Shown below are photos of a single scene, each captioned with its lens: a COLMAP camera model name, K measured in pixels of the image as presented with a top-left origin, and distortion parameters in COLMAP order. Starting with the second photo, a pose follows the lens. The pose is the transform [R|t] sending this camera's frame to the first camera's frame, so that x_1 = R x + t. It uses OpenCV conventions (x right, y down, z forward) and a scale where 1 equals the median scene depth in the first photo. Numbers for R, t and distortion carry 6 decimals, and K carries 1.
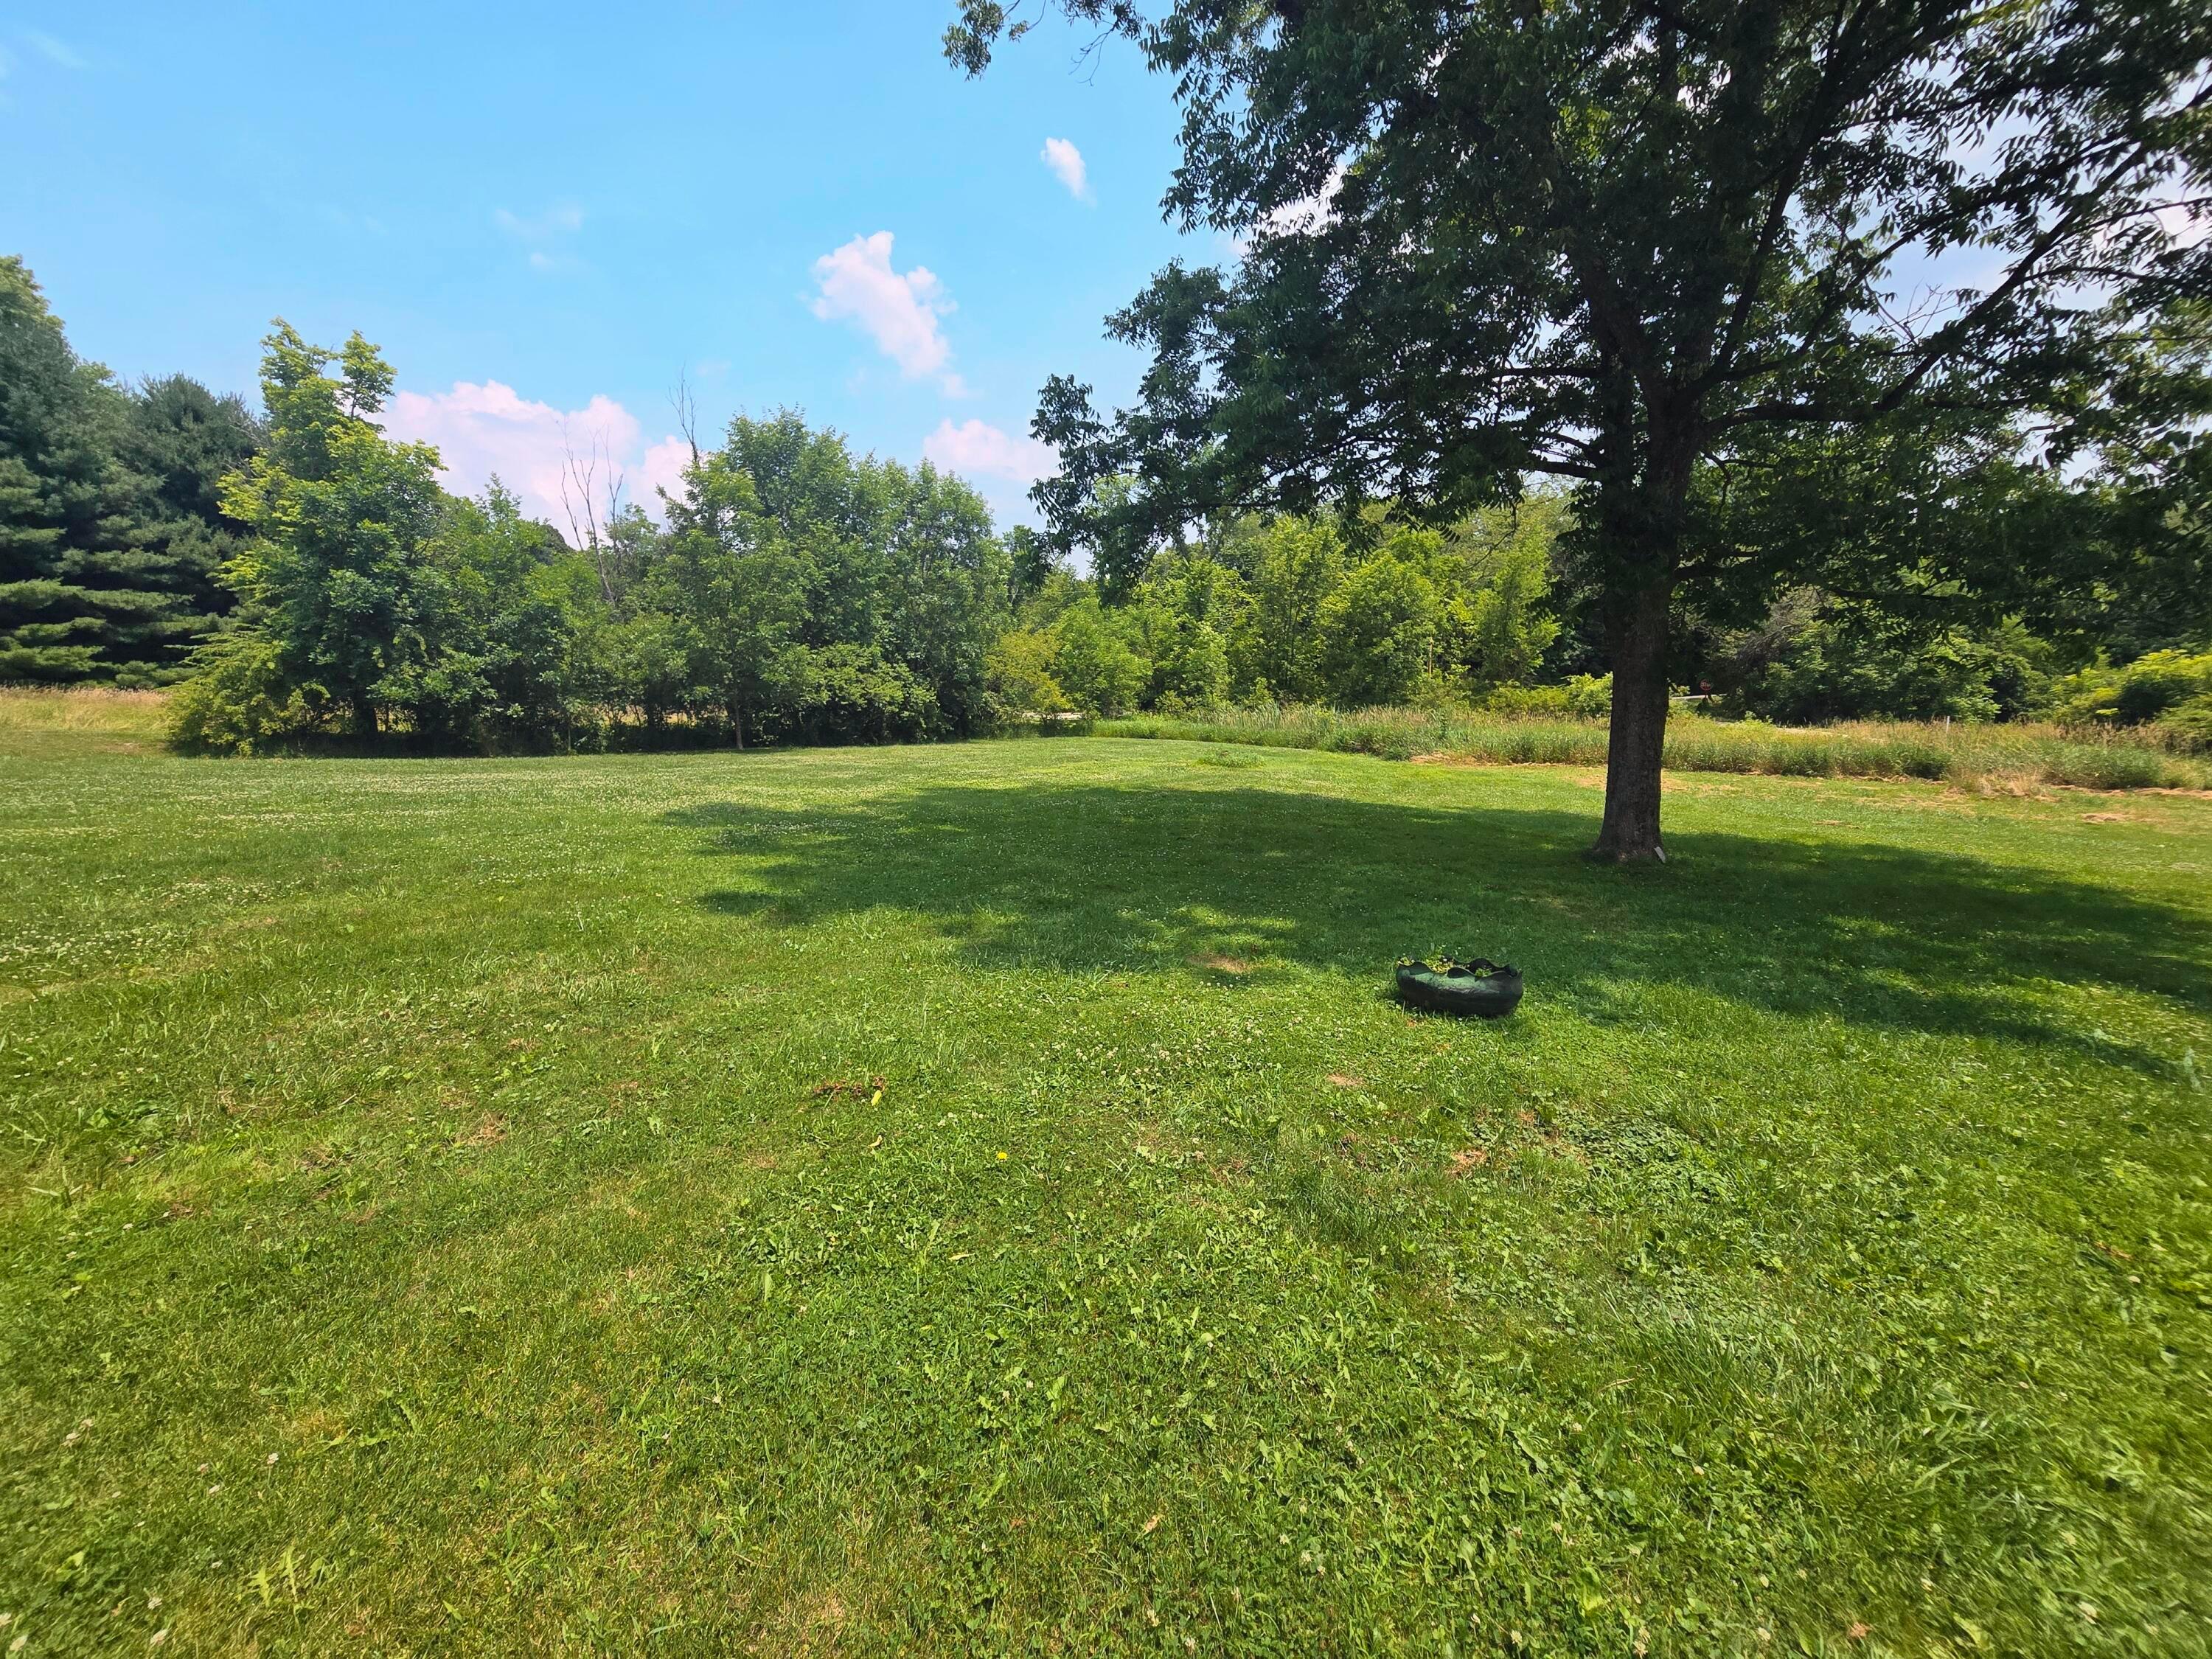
lens RADIAL K [[917.8, 0, 1102.6], [0, 917.8, 836.0], [0, 0, 1]] dist [-0.003755, 0.001611]
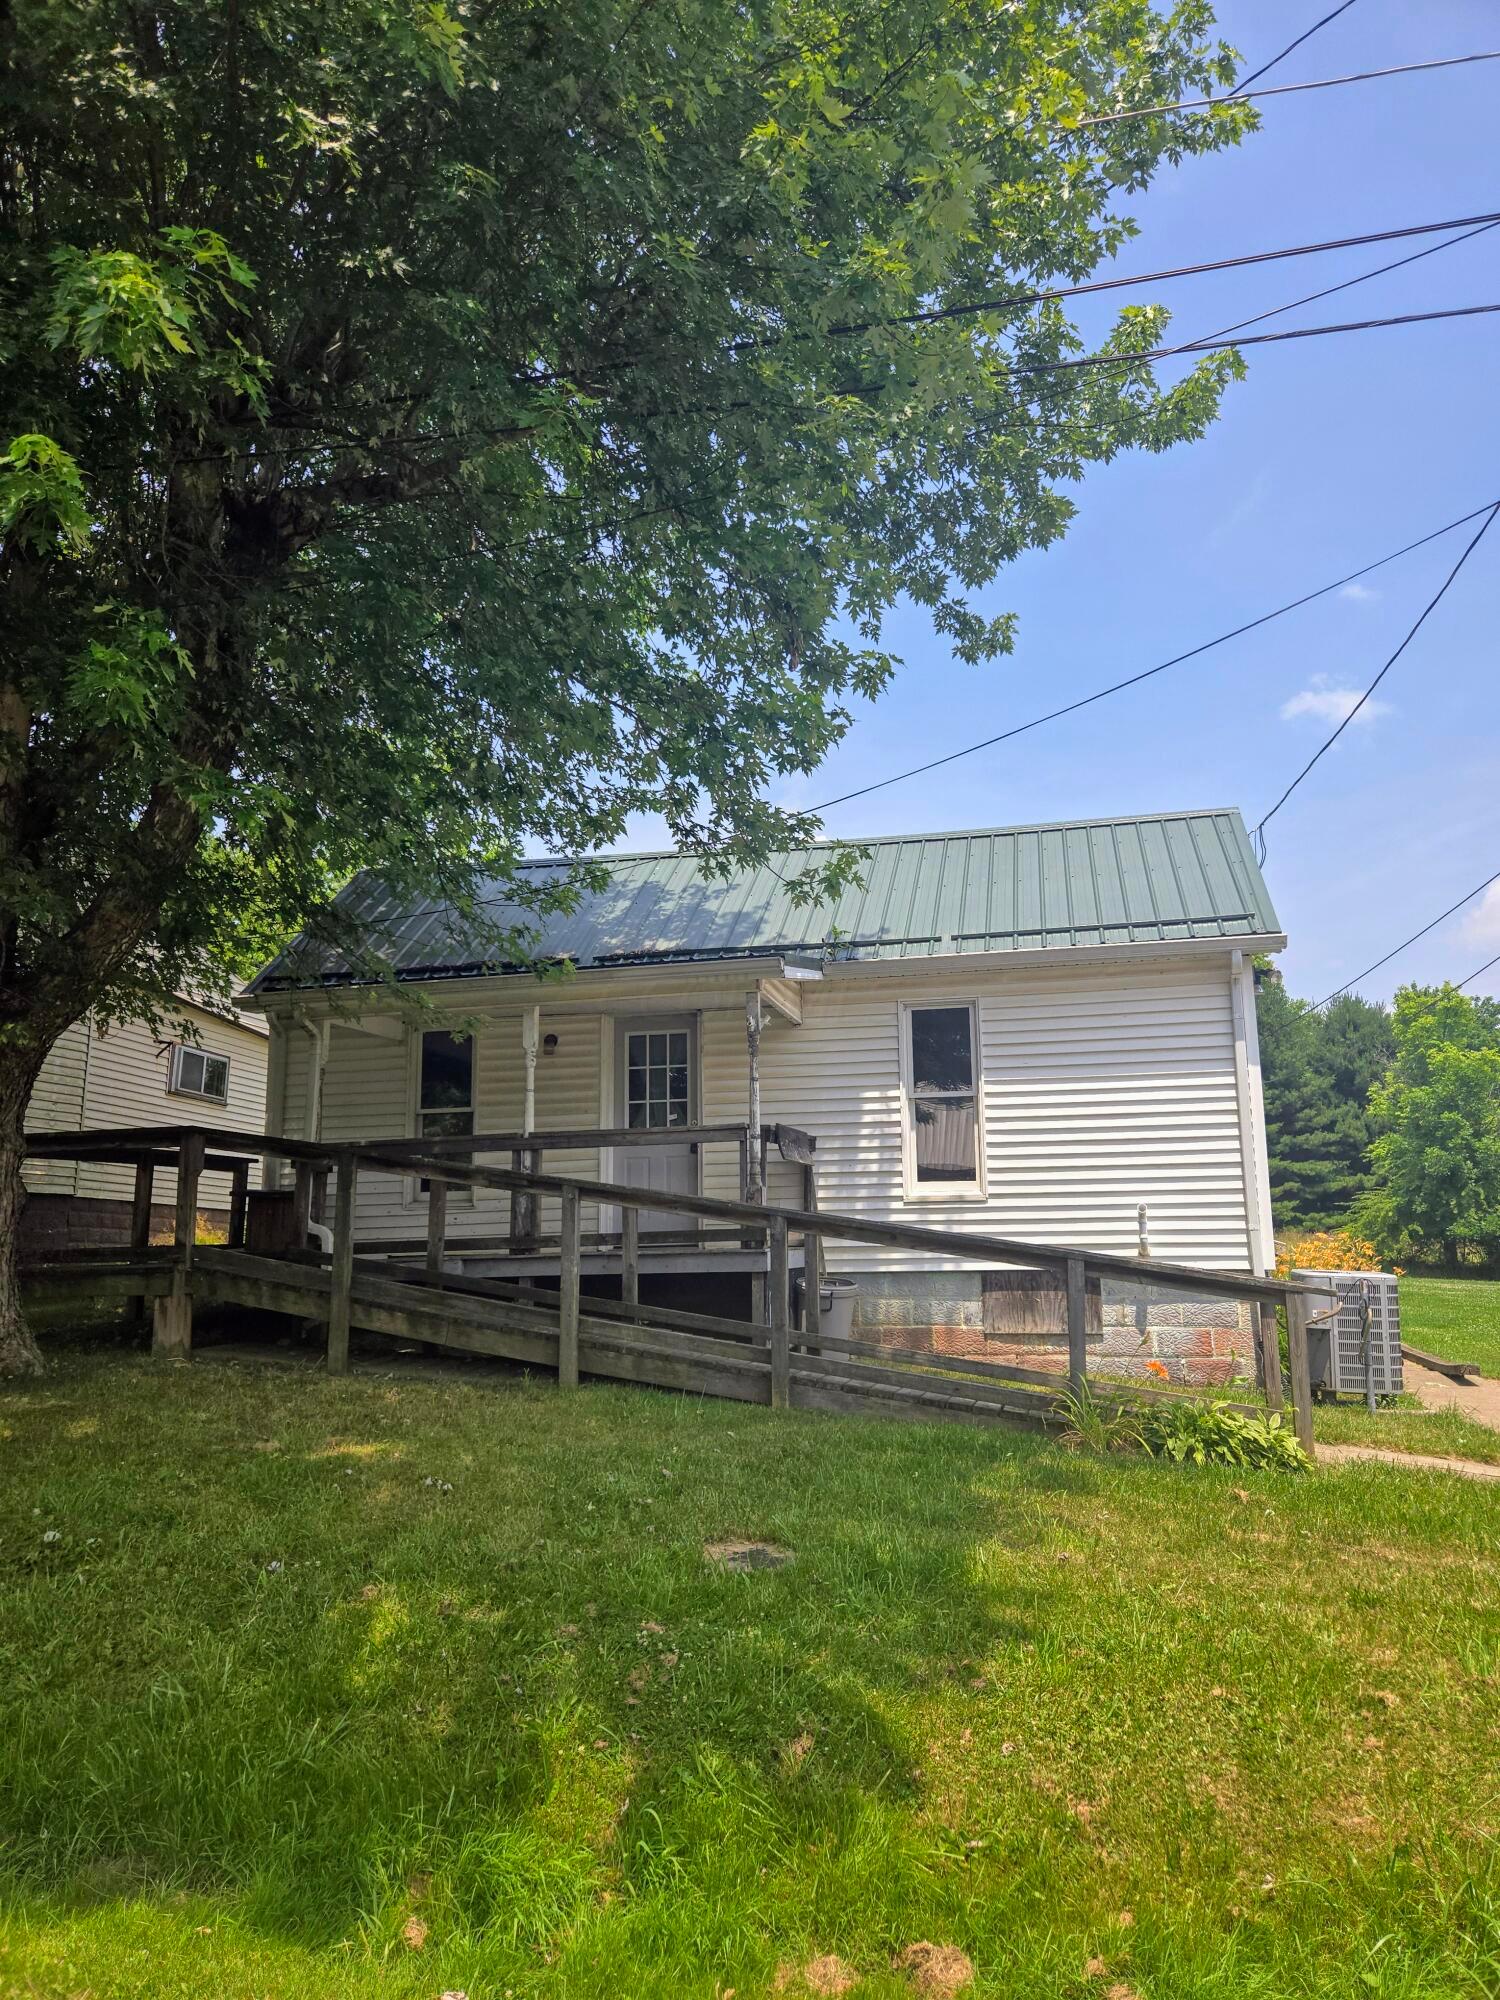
lens RADIAL K [[1347.4, 0, 757.8], [0, 1347.4, 1014.6], [0, 0, 1]] dist [0.006897, -0.003537]
pose [[0.385771, -0.157582, -0.909037, 0.545738], [-0.133604, 0.965377, -0.224047, 0.095866], [0.912869, 0.207882, 0.351361, -0.573740]]
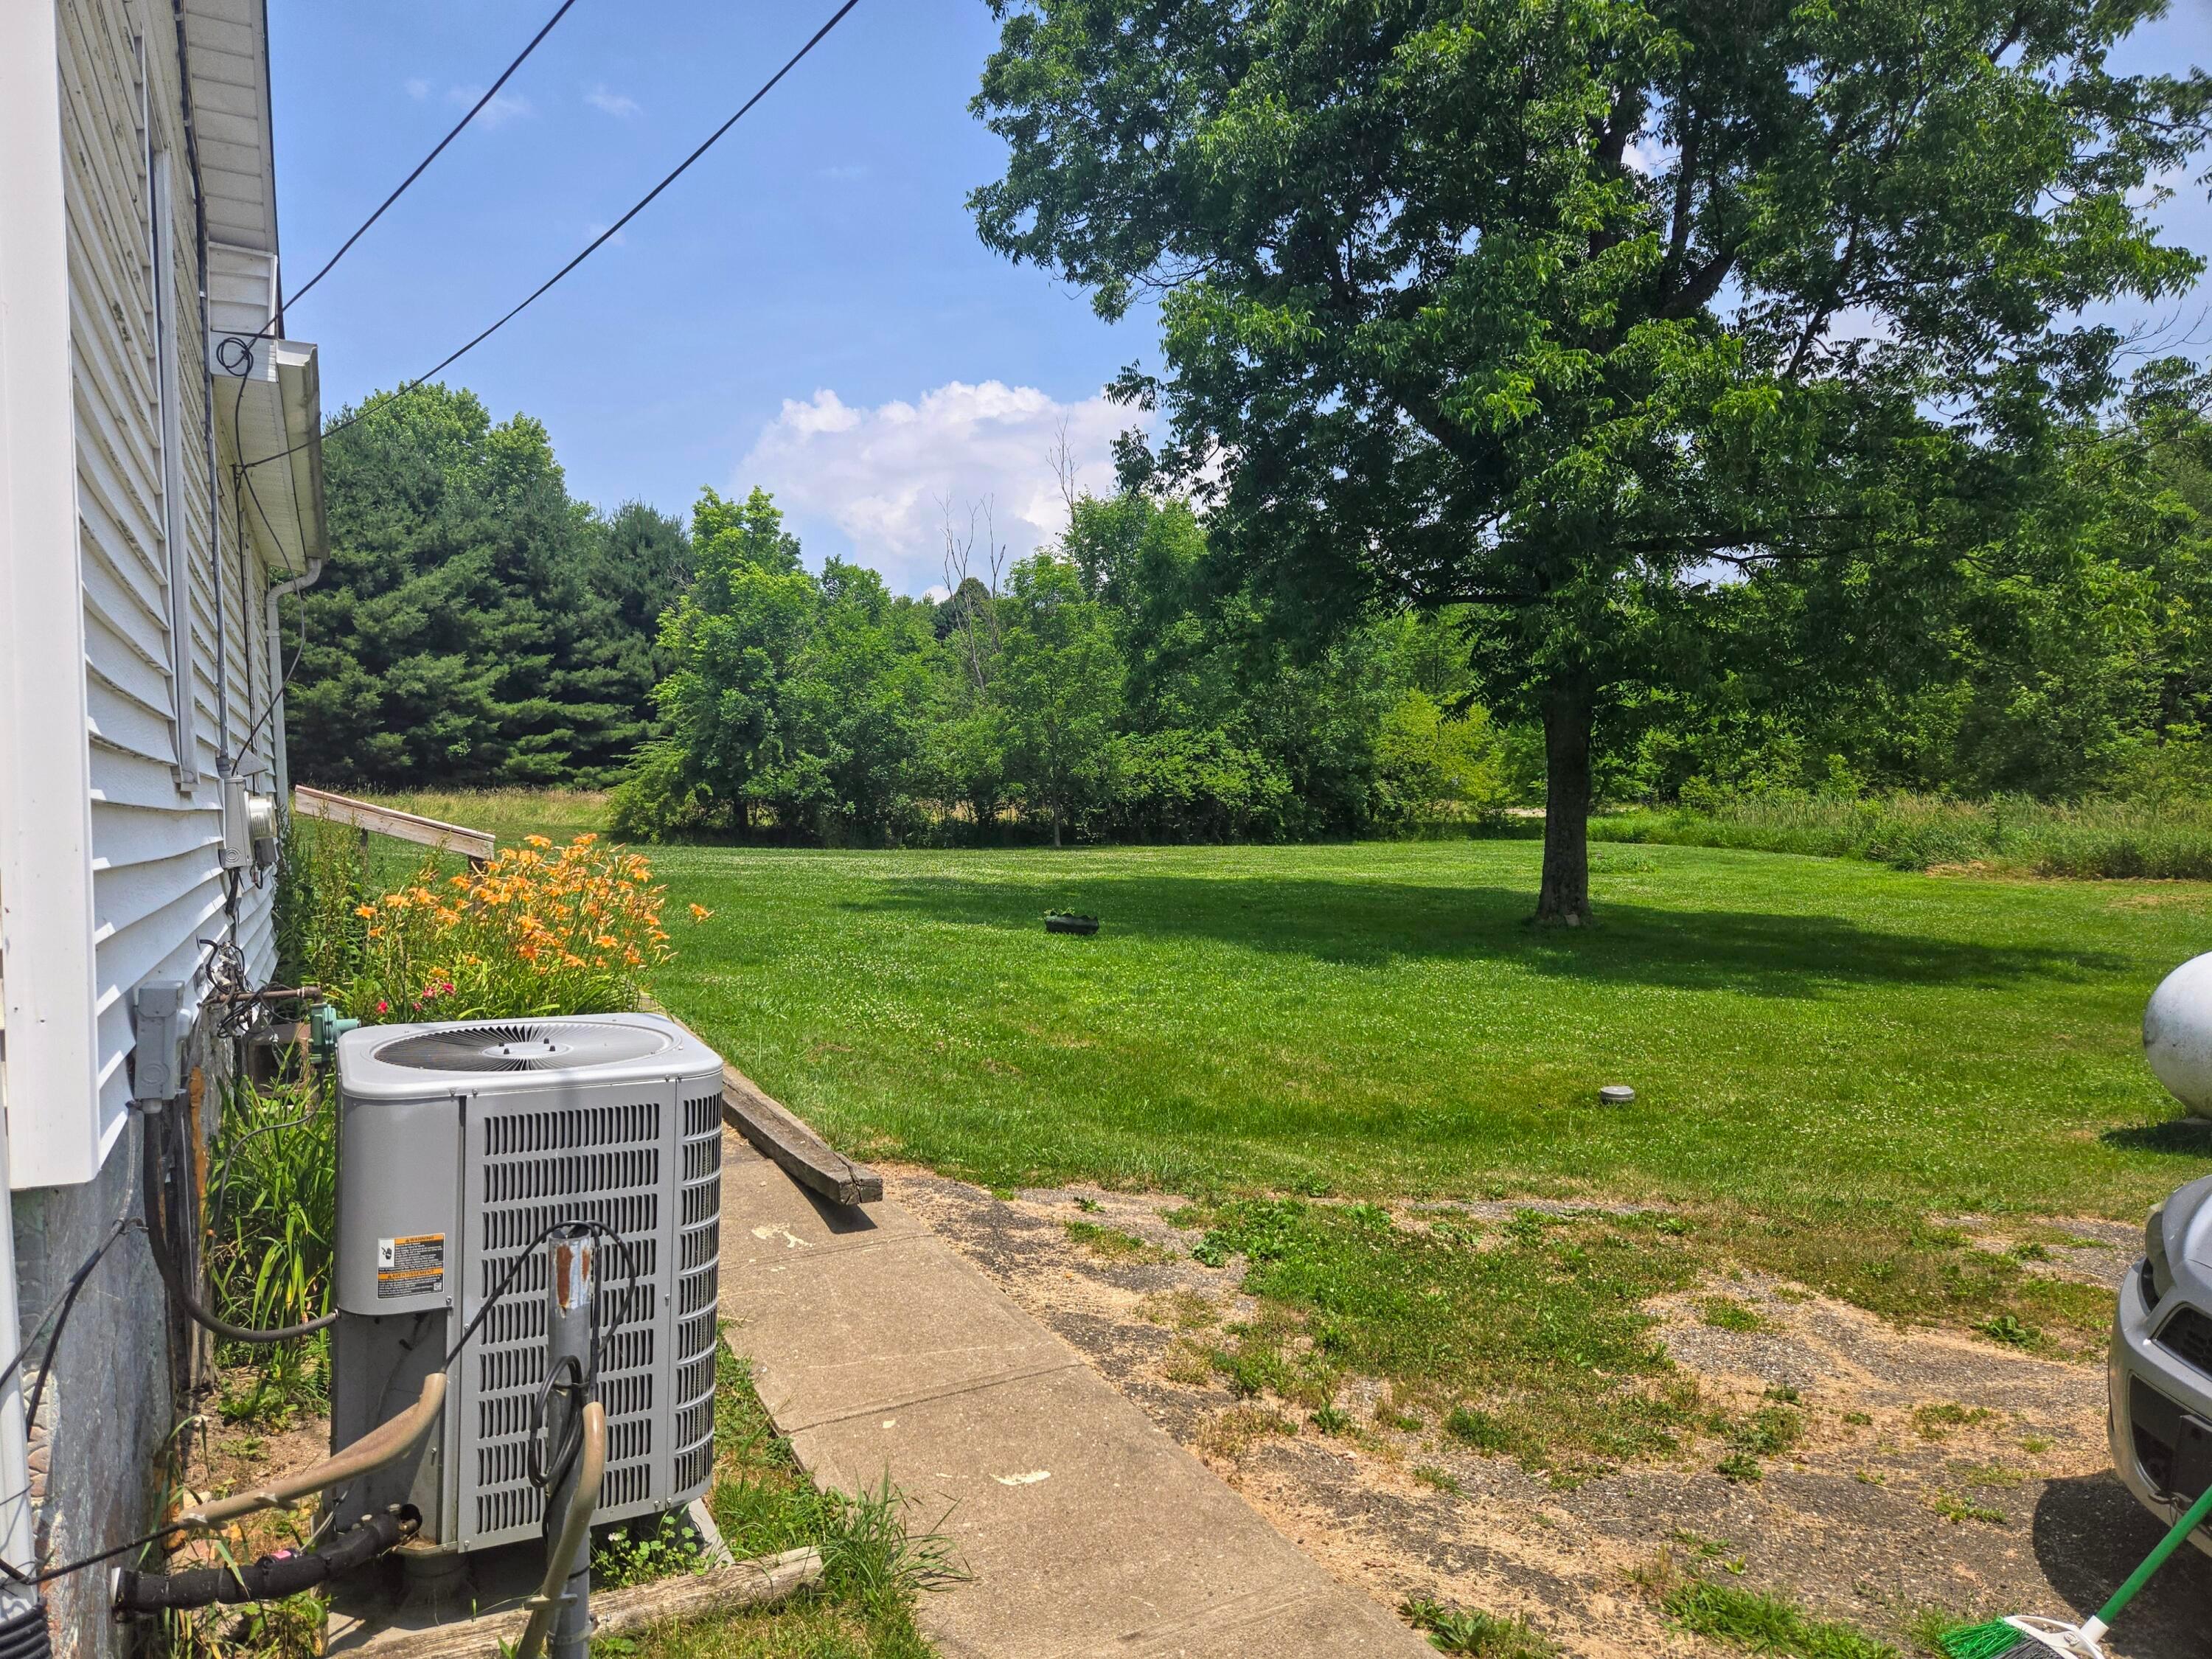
lens RADIAL K [[1490.2, 0, 1094.4], [0, 1490.2, 852.4], [0, 0, 1]] dist [0.006897, -0.003537]
pose [[0.893207, 0.008671, -0.449562, 0.343955], [-0.055881, 0.994204, -0.091850, 0.052842], [0.446160, 0.107163, 0.888514, -0.359944]]
